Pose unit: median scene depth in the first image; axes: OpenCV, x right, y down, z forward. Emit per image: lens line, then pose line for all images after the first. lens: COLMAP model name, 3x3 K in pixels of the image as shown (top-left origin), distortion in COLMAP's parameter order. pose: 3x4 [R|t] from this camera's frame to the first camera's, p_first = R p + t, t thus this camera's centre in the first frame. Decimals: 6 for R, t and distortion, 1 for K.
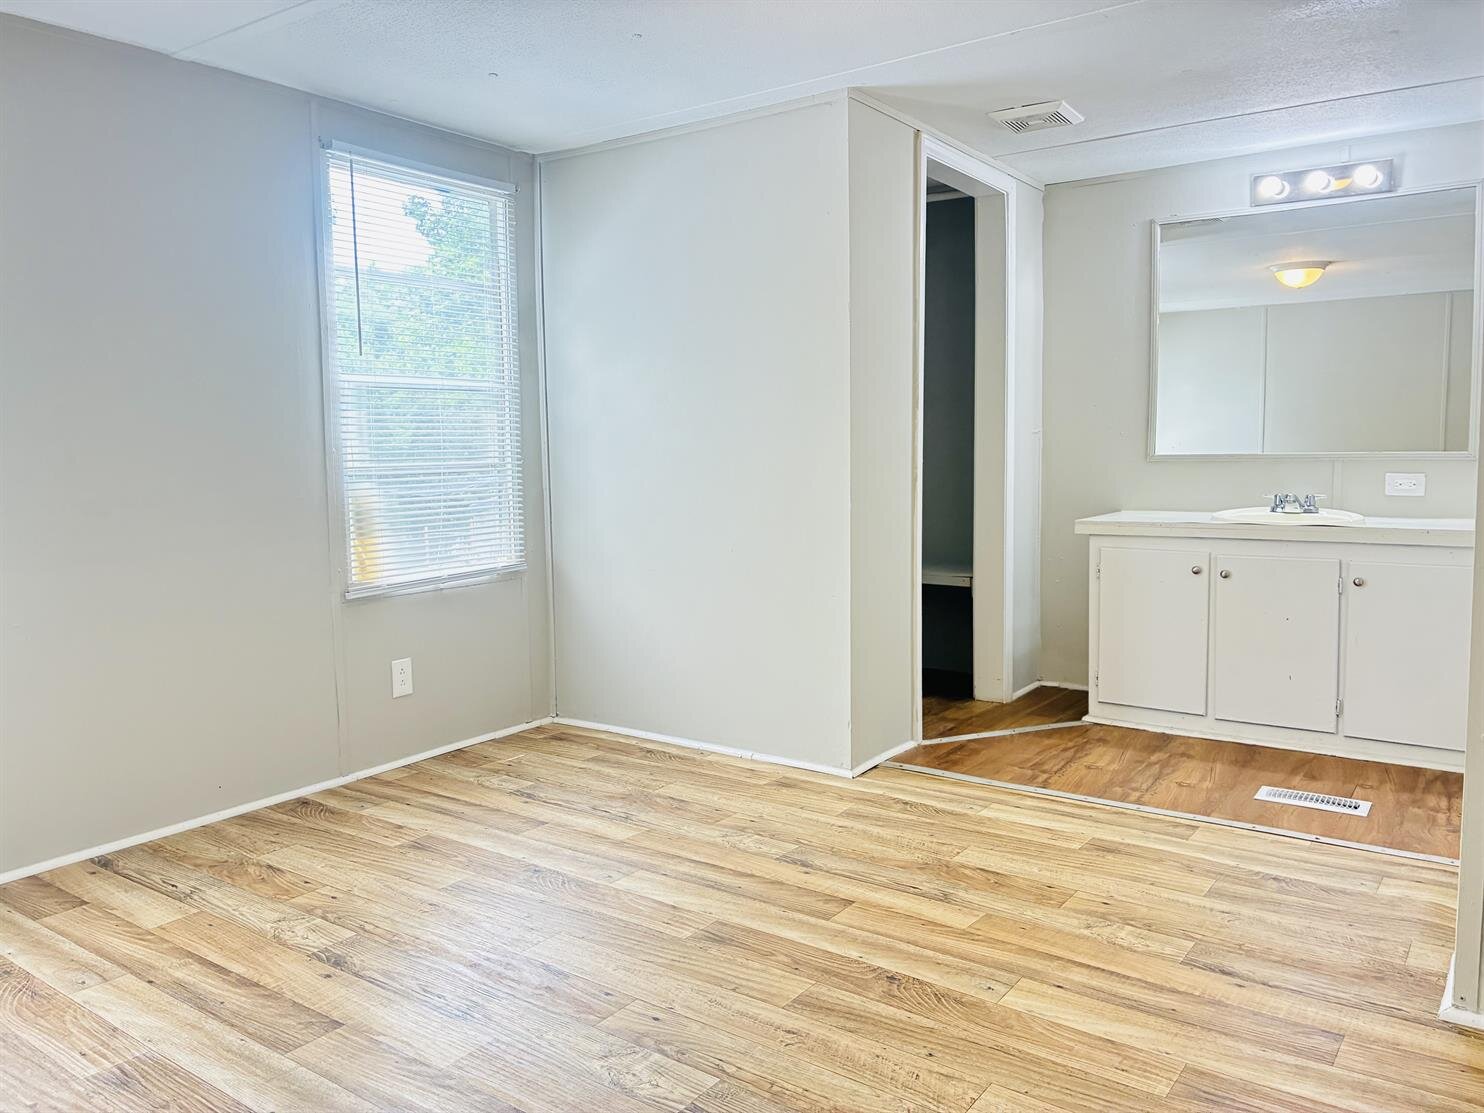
lens RADIAL K [[1127.1, 0, 762.2], [0, 1127.1, 554.9], [0, 0, 1]] dist [0.029316, -0.004349]
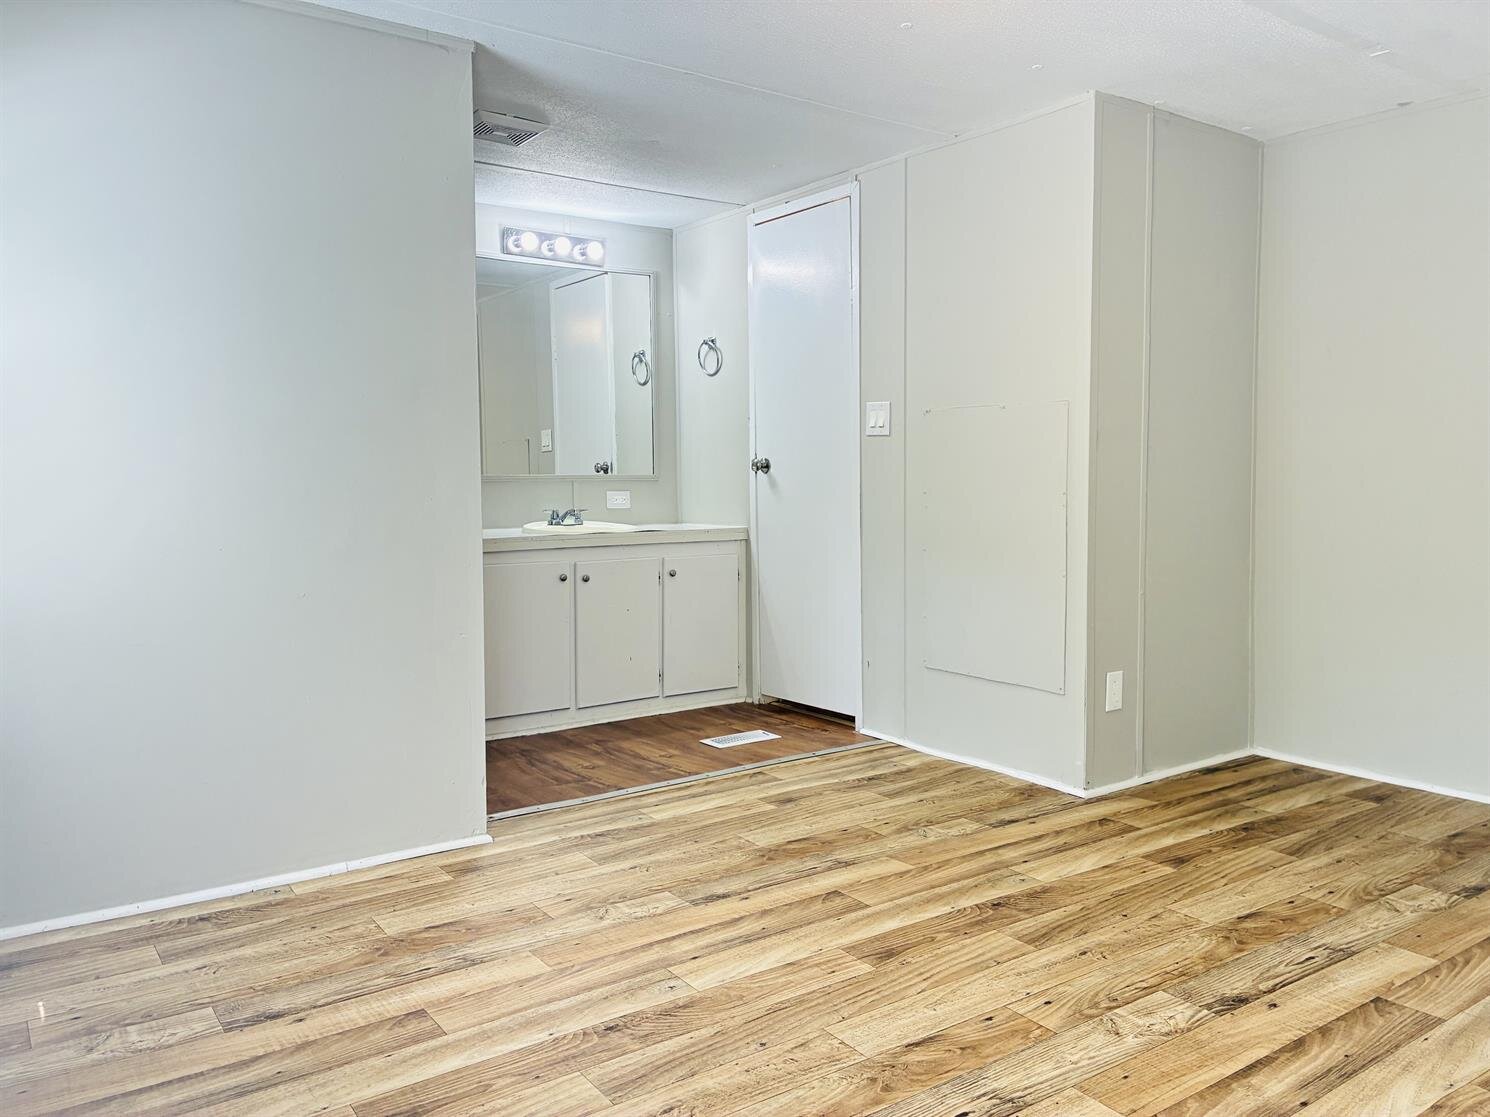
lens RADIAL K [[1111.6, 0, 745.0], [0, 1111.6, 558.5], [0, 0, 1]] dist [0.060851, -0.079784]
pose [[0.336700, -0.061220, 0.939620, -0.762889], [0.093757, 0.995105, 0.031239, -0.029903], [-0.936933, 0.077578, 0.340792, 0.607904]]
